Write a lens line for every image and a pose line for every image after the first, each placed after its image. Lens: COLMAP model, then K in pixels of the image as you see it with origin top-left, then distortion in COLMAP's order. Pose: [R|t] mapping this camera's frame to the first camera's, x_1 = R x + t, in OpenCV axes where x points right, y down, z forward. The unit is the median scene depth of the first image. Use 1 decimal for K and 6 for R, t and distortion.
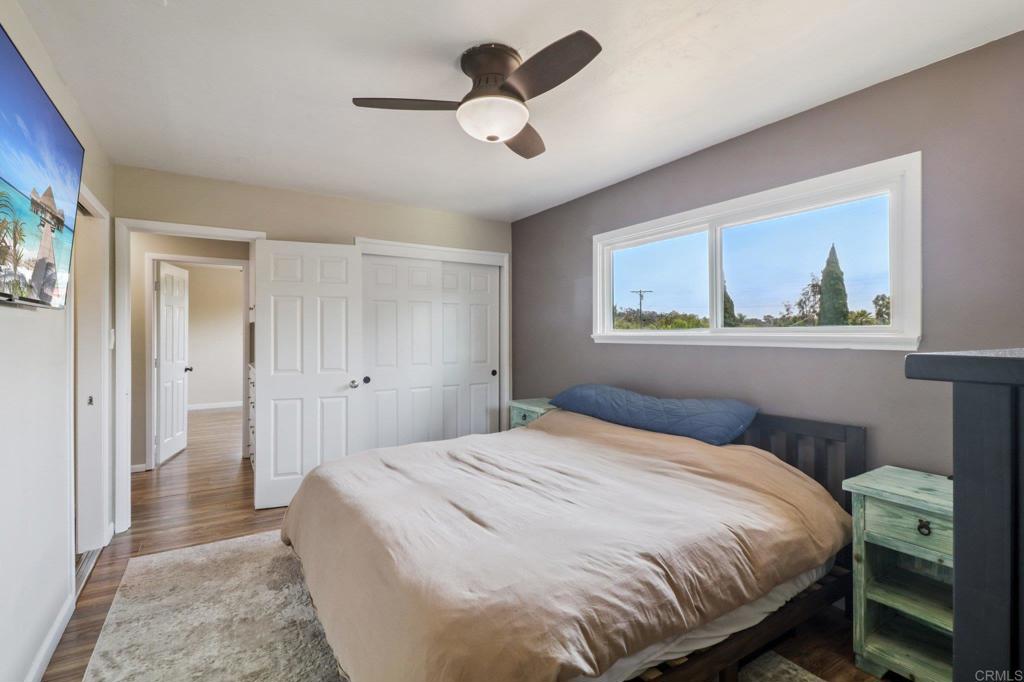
lens RADIAL K [[477.9, 0, 500.4], [0, 477.9, 332.1], [0, 0, 1]] dist [0.025413, -0.014995]
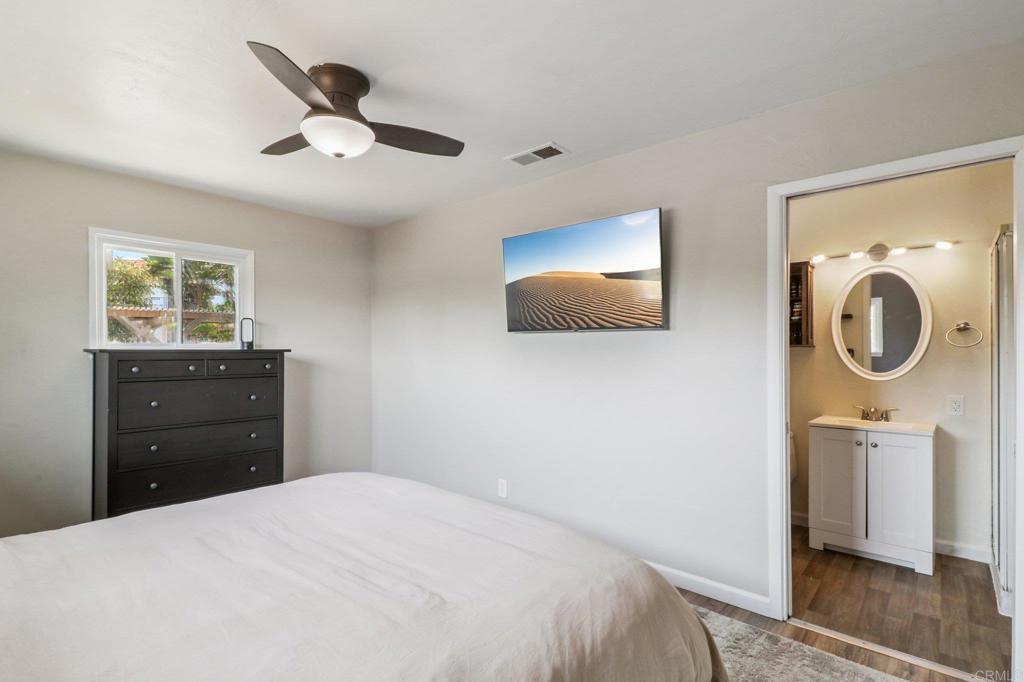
lens RADIAL K [[495.7, 0, 512.0], [0, 495.7, 341.0], [0, 0, 1]] dist [0.002373, 0.000185]
pose [[-0.954061, -0.005538, -0.299561, -0.034174], [-0.001570, 0.999908, -0.013484, 0.004077], [0.299608, -0.012394, -0.953982, 1.659631]]
